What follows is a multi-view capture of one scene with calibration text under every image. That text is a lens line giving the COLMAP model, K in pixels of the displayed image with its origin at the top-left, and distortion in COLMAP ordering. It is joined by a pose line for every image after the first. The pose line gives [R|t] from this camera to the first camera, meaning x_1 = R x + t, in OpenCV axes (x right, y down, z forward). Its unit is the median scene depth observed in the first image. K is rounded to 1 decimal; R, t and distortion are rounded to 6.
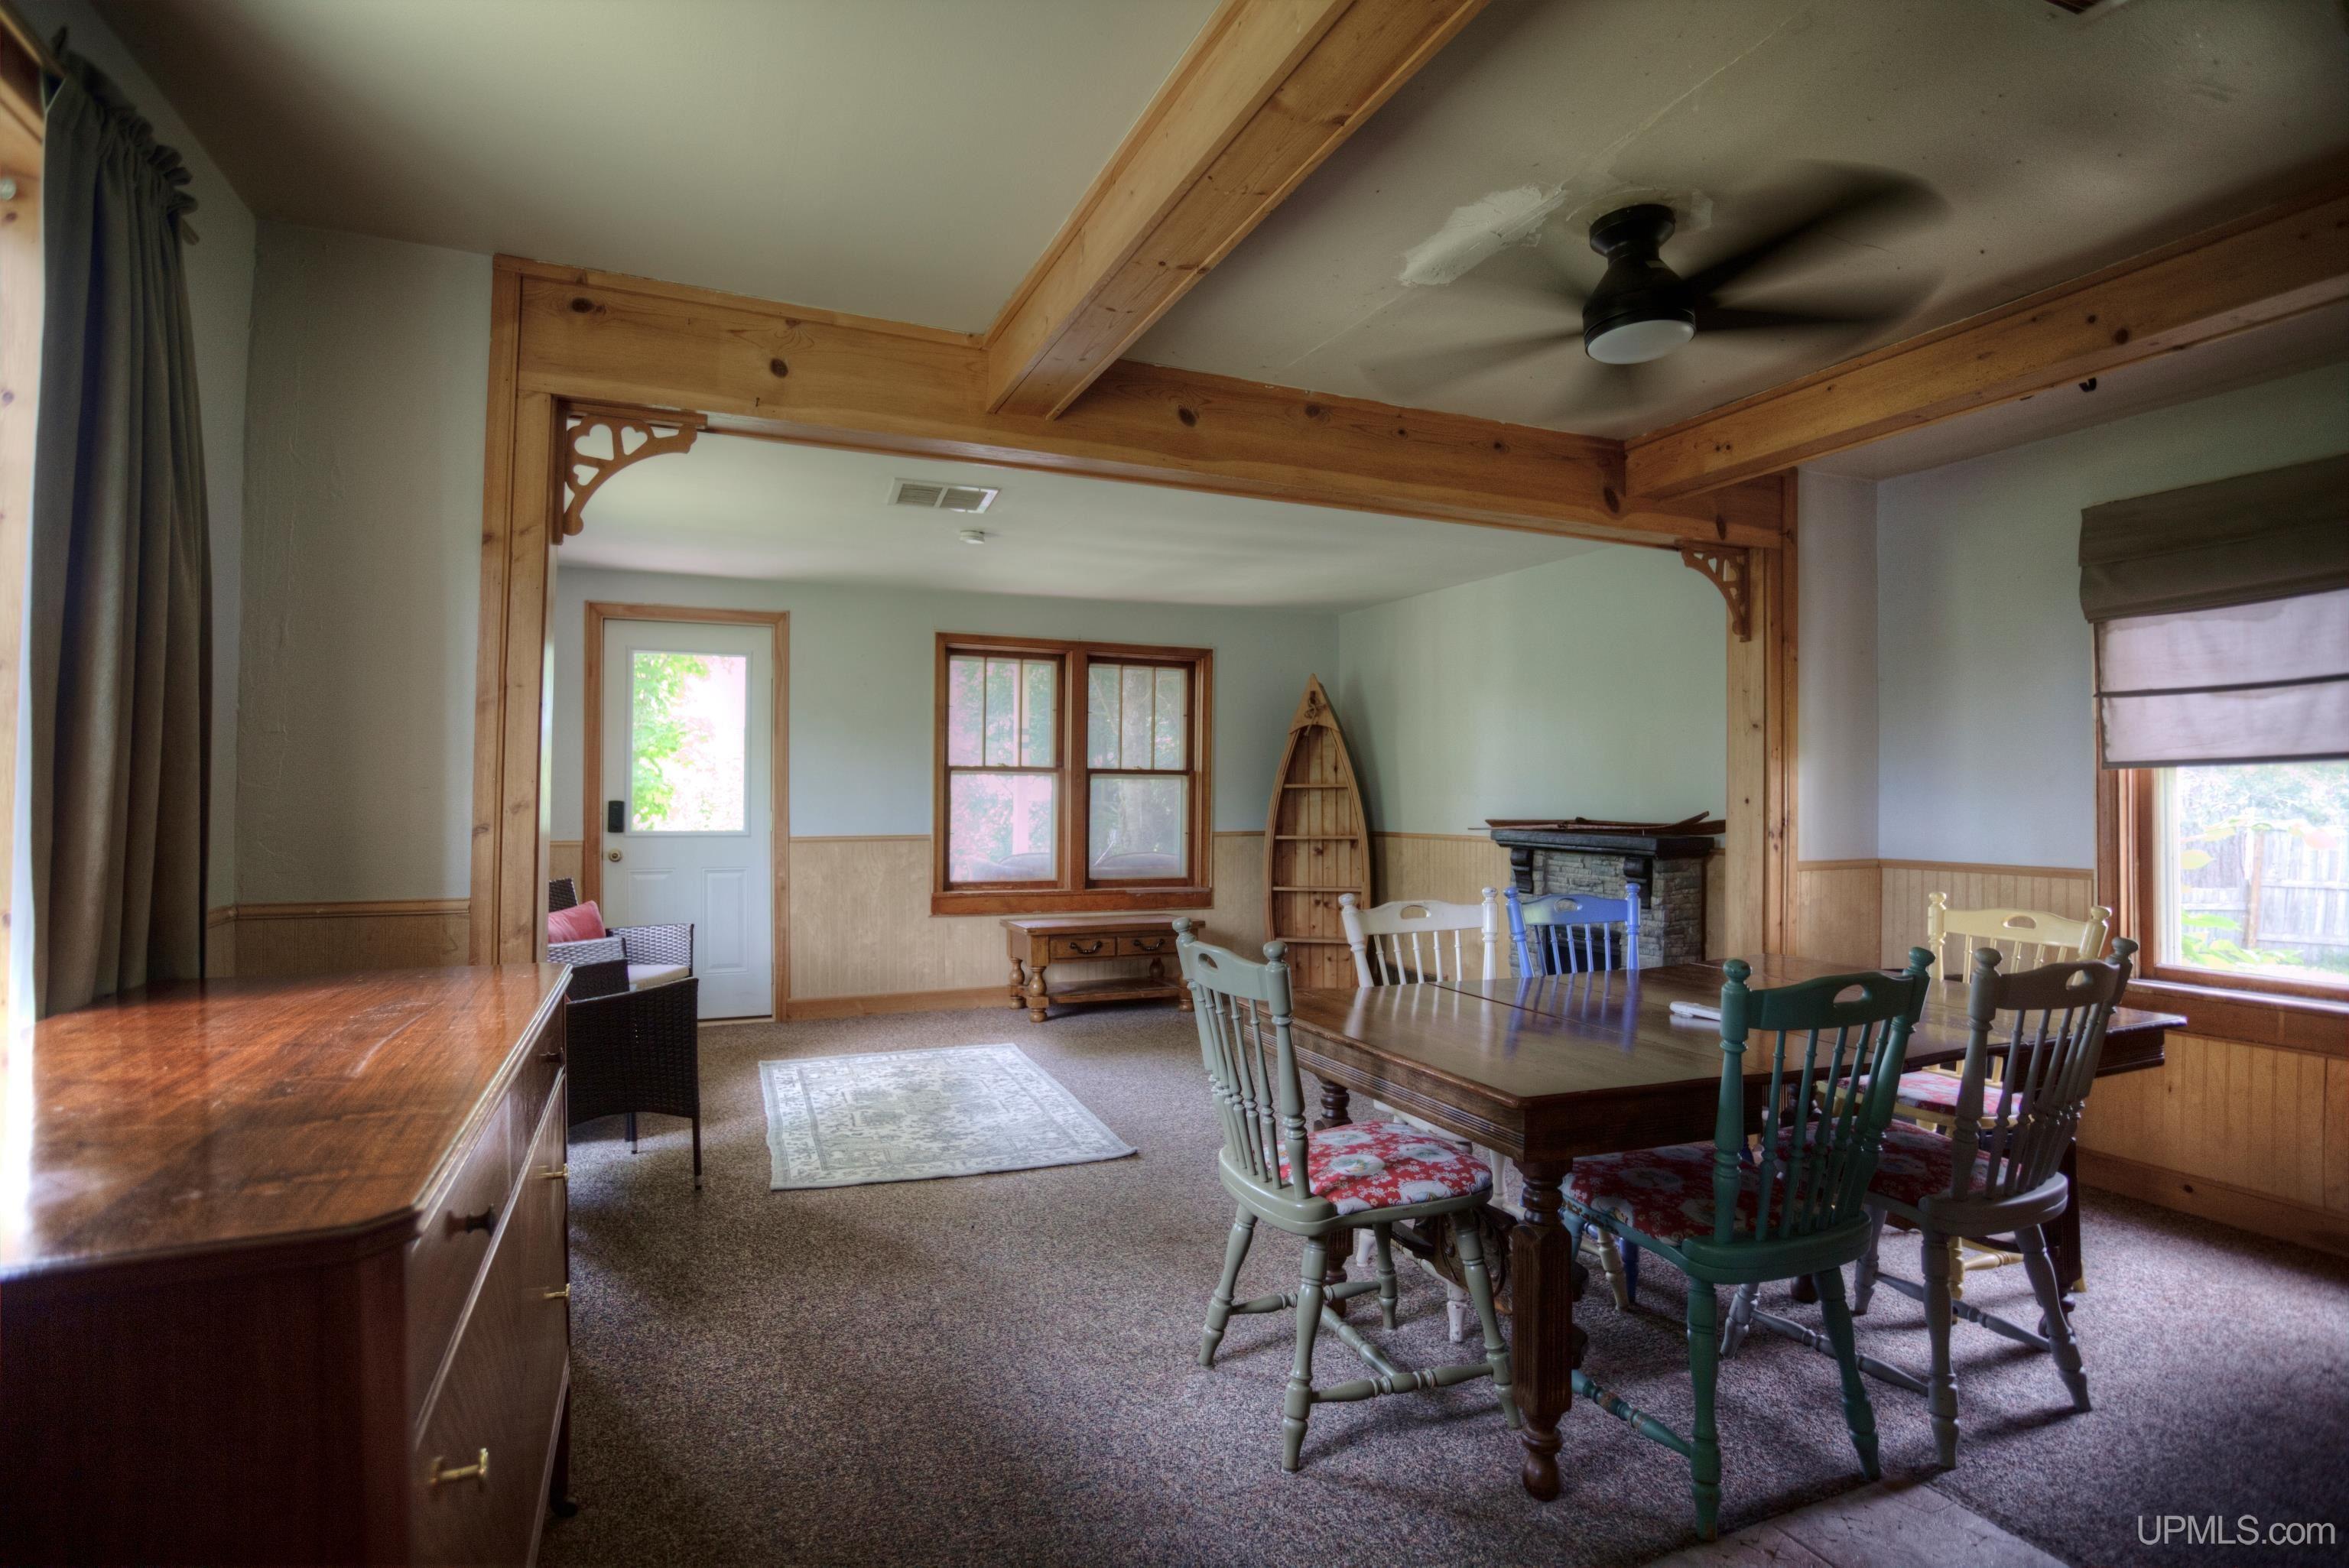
lens RADIAL K [[1177.5, 0, 1204.5], [0, 1177.5, 791.0], [0, 0, 1]] dist [-0.053652, 0.017543]
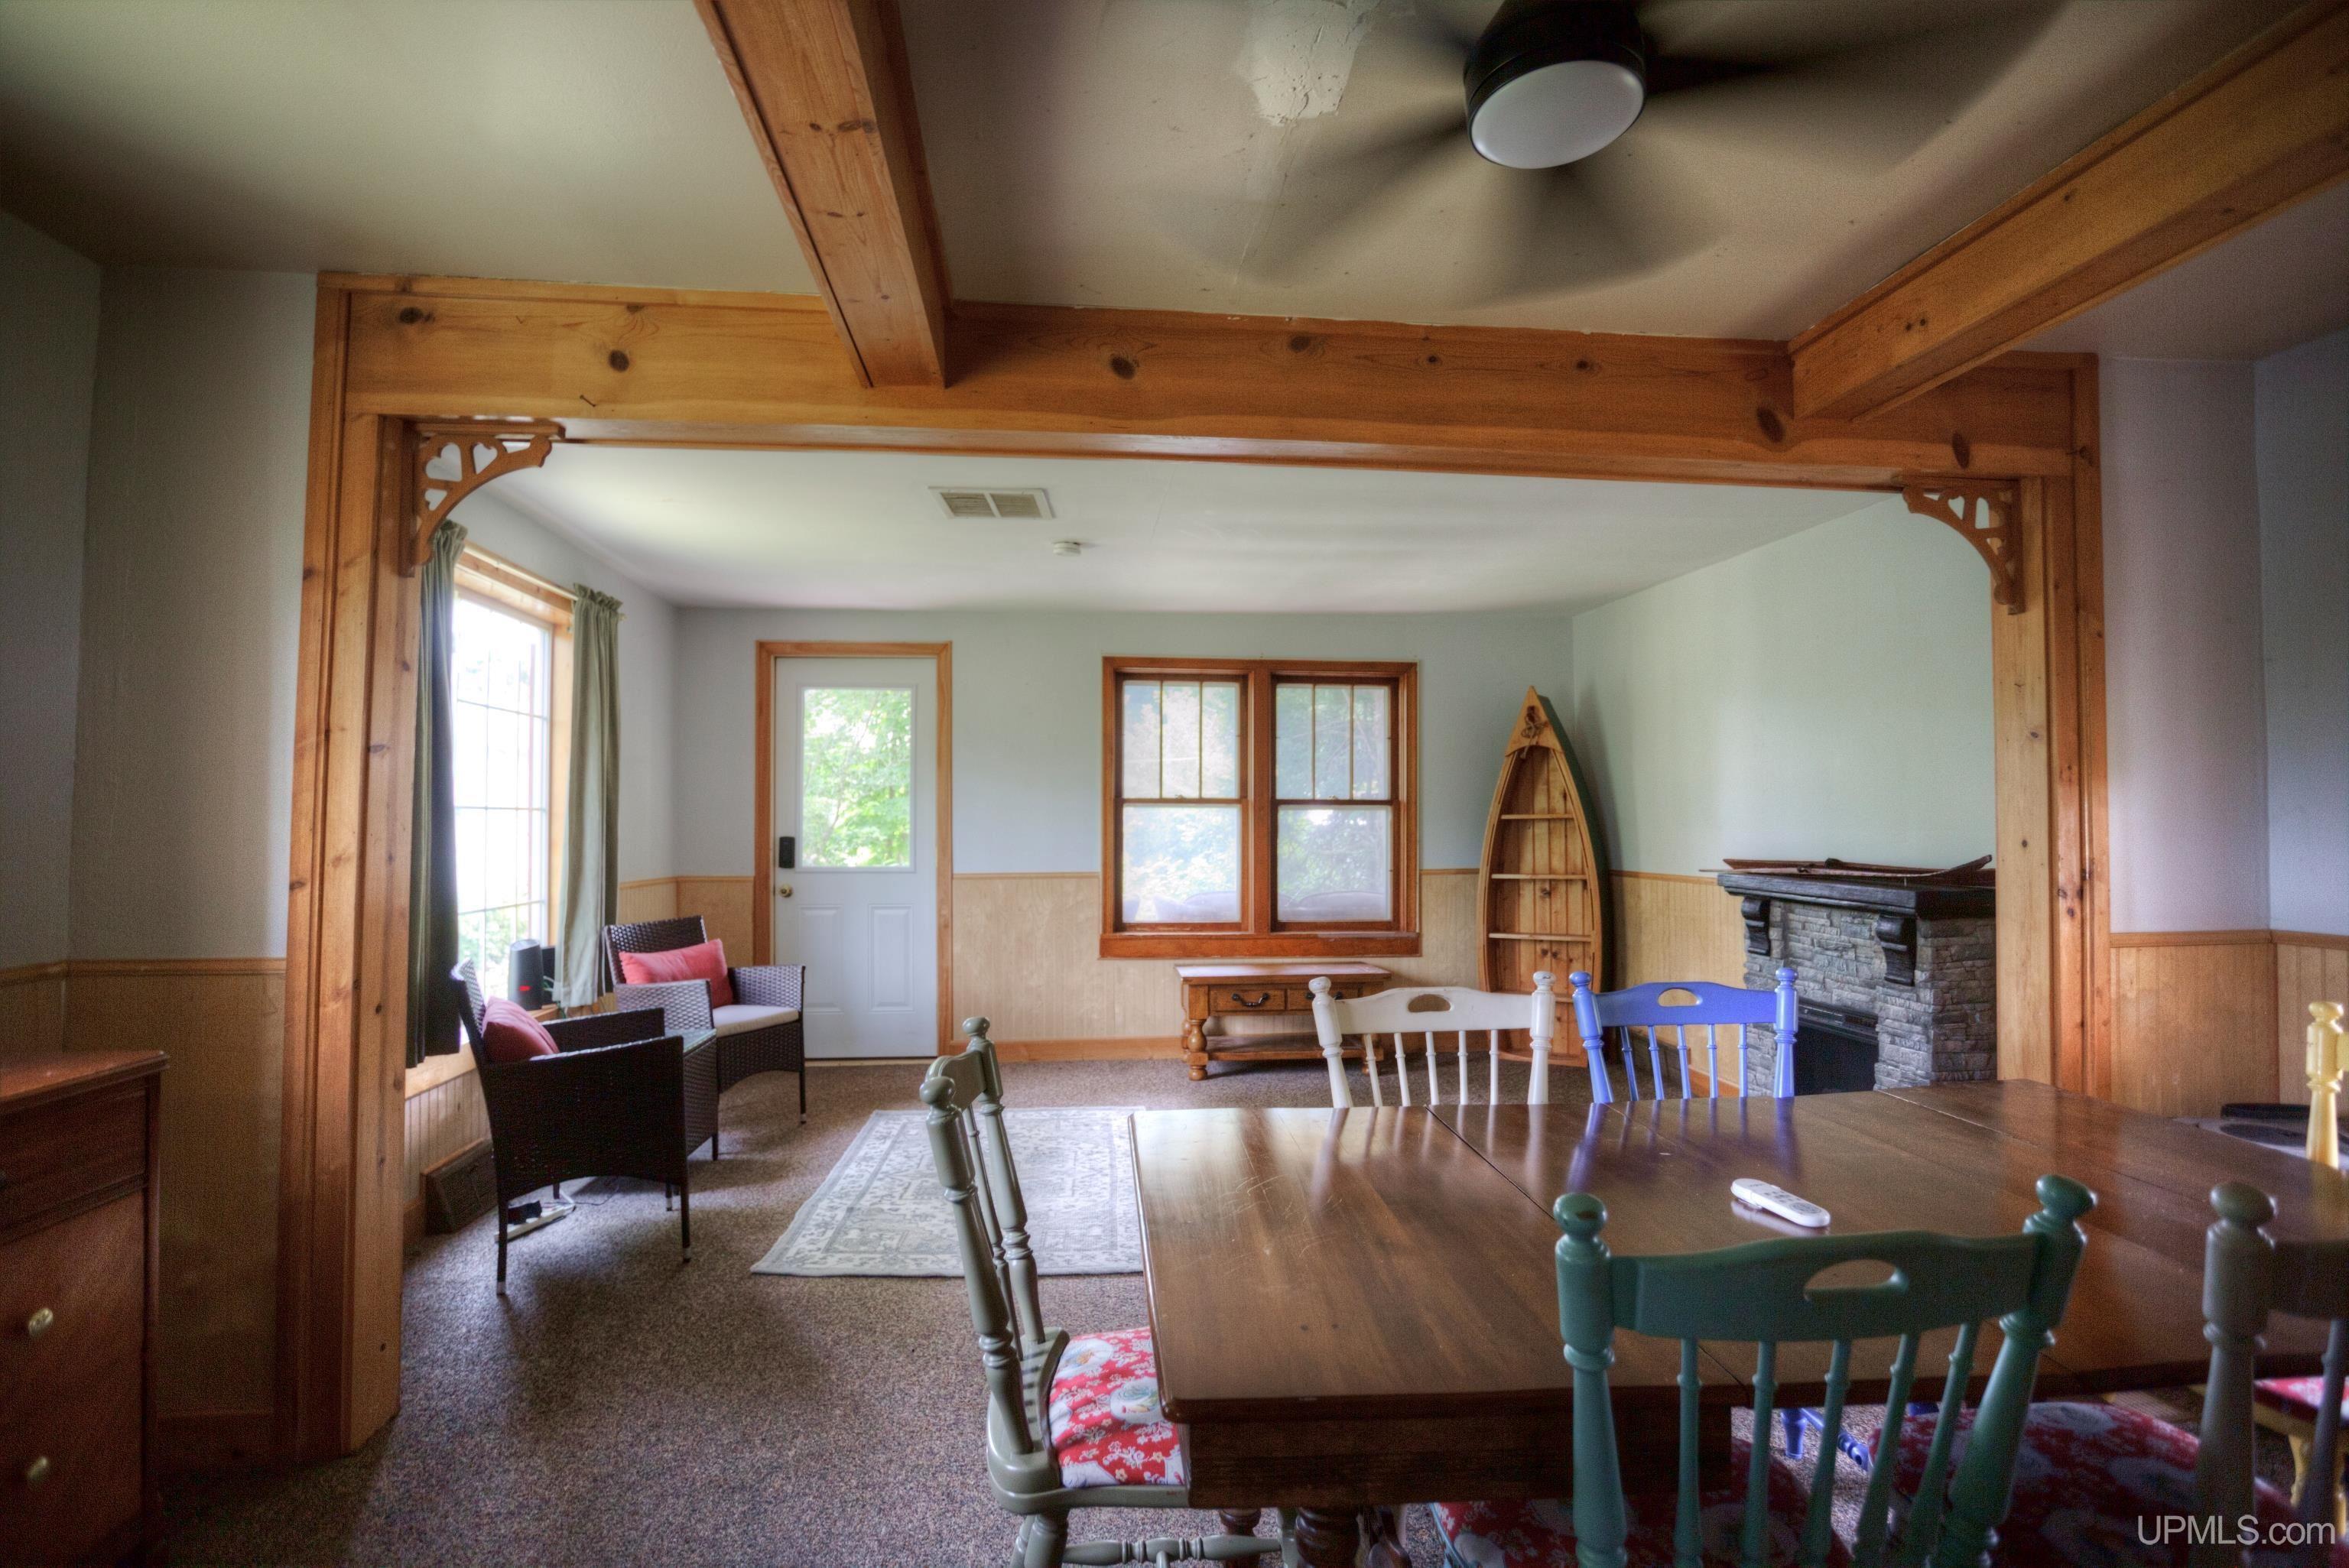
lens RADIAL K [[1177.5, 0, 1190.8], [0, 1177.5, 790.6], [0, 0, 1]] dist [-0.053652, 0.017543]
pose [[0.952021, -0.011826, -0.305804, 0.150651], [0.005471, 0.999751, -0.021630, -0.008184], [0.305984, 0.018919, 0.951849, 0.147683]]
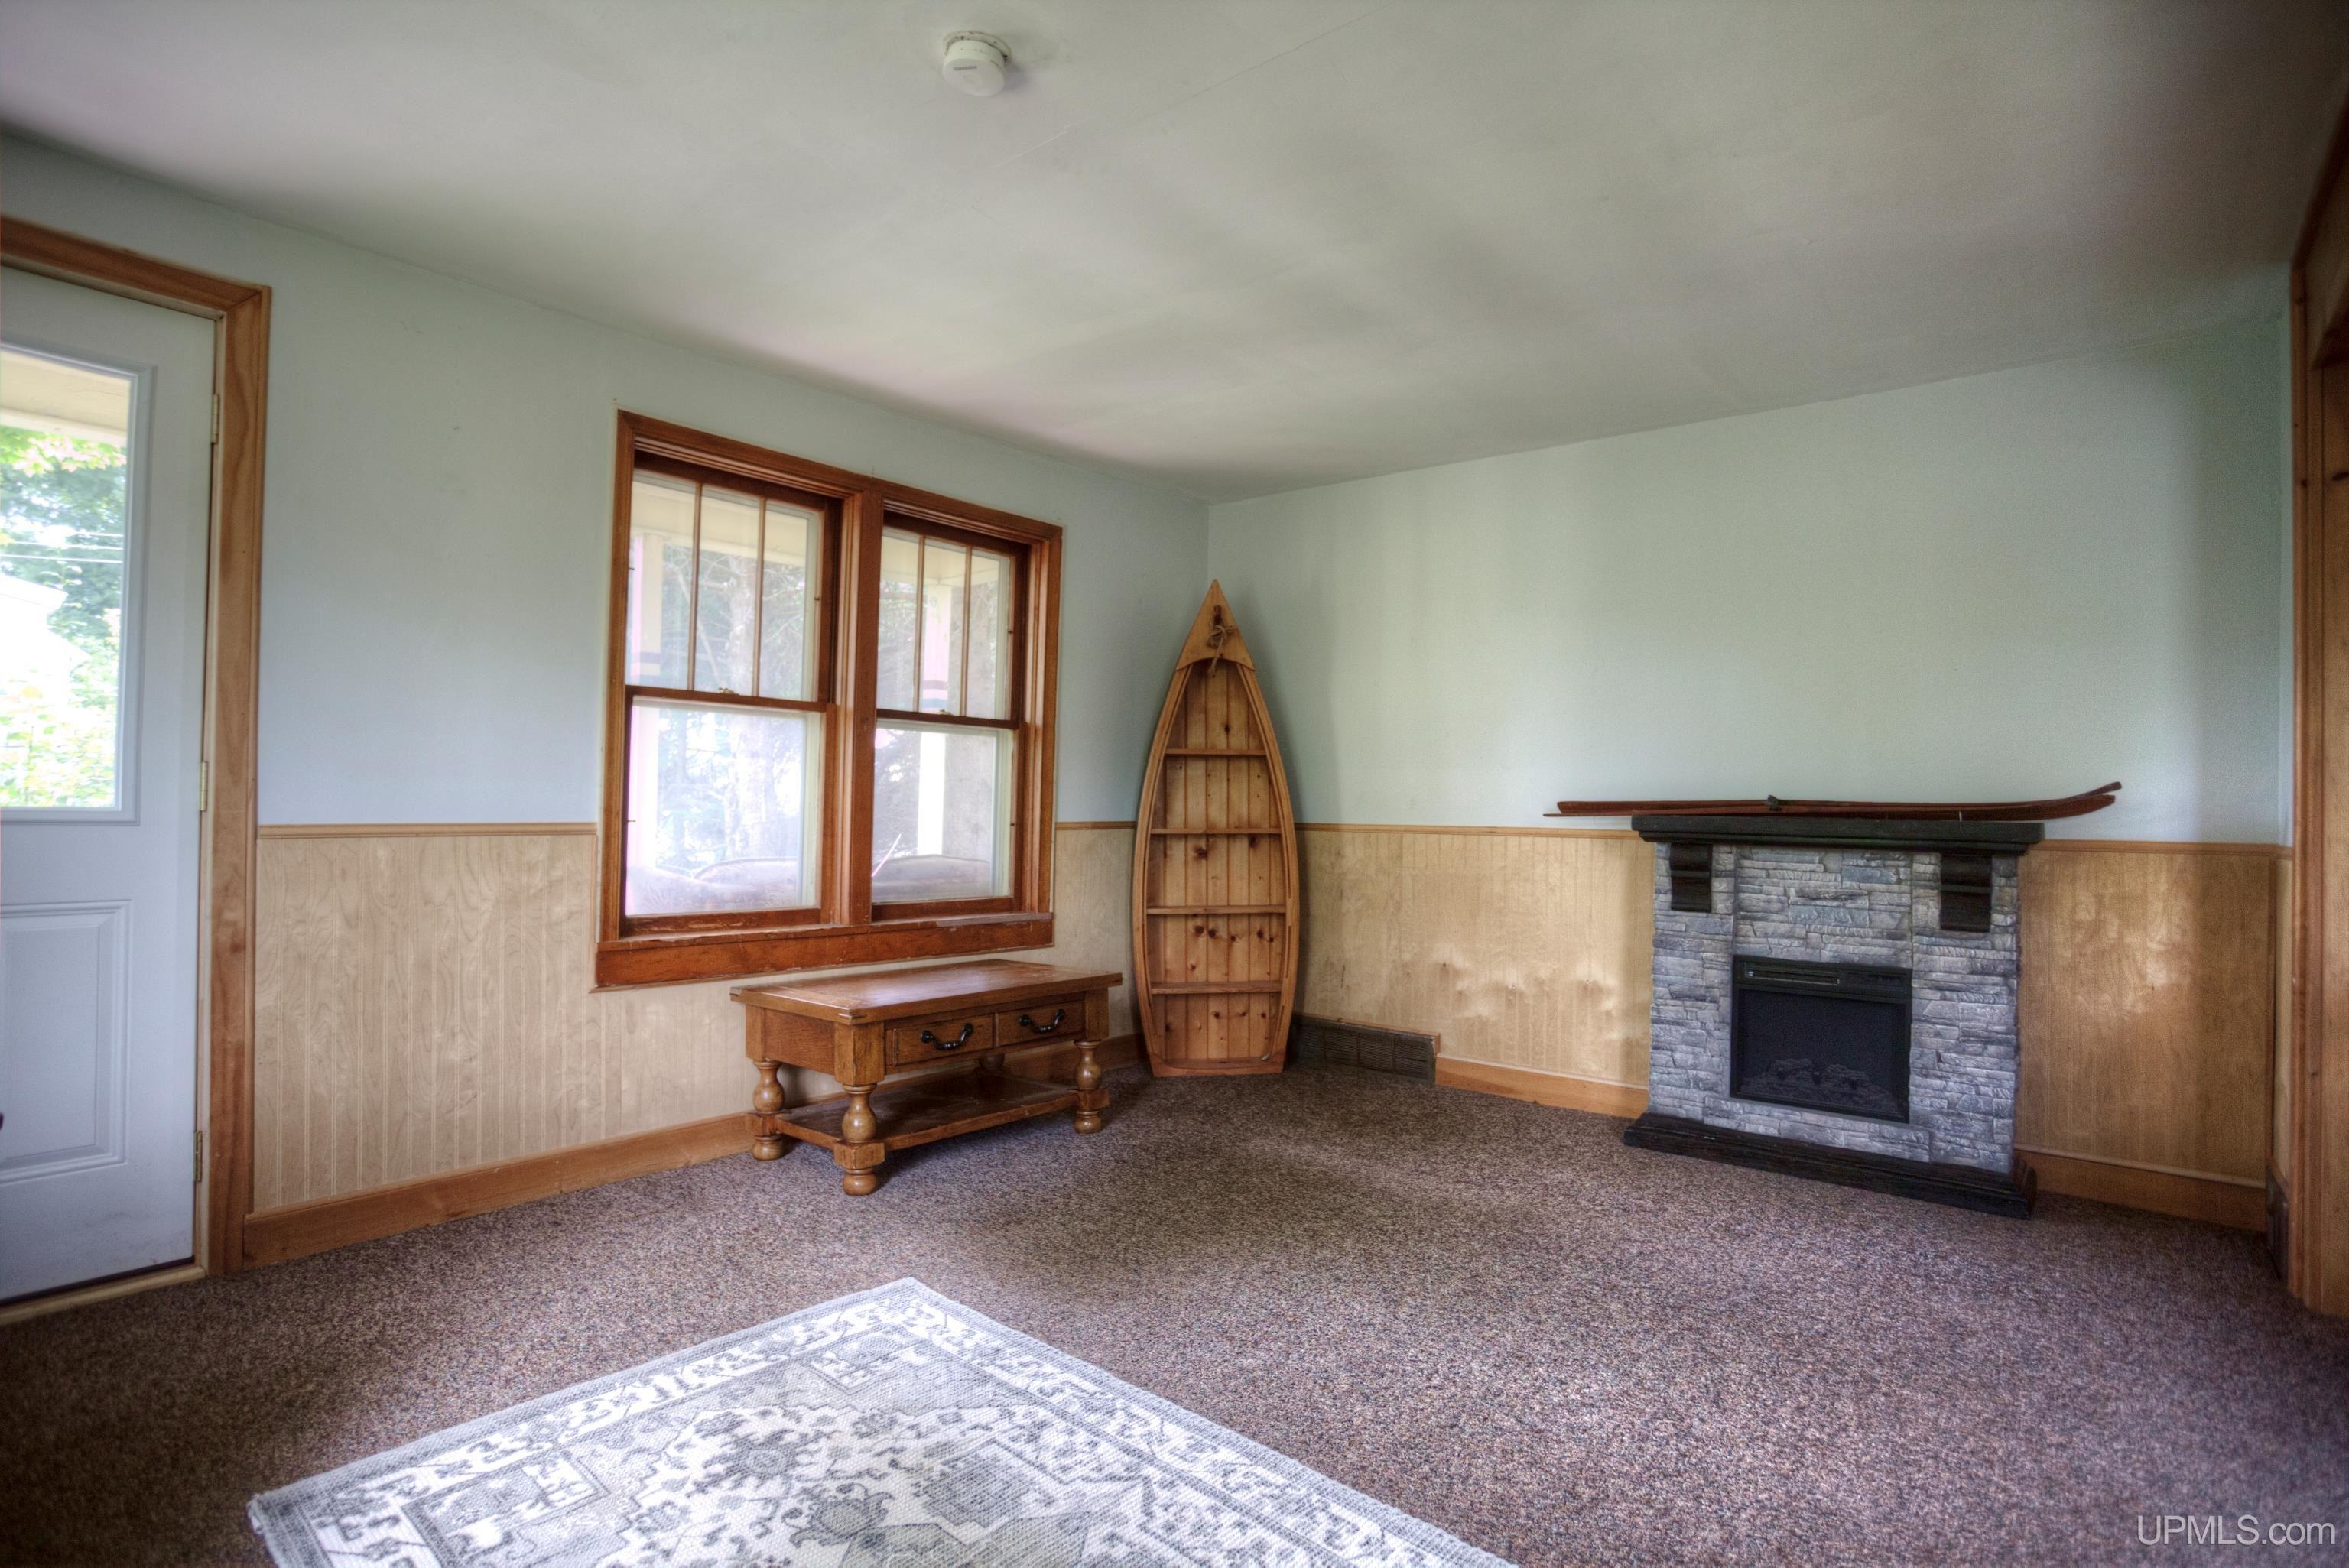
lens RADIAL K [[1177.5, 0, 1192.8], [0, 1177.5, 786.4], [0, 0, 1]] dist [-0.053652, 0.017543]
pose [[0.893913, 0.018565, 0.447855, -0.273088], [-0.014959, 0.999821, -0.011589, 0.029312], [-0.447990, 0.003660, 0.894031, 0.552496]]
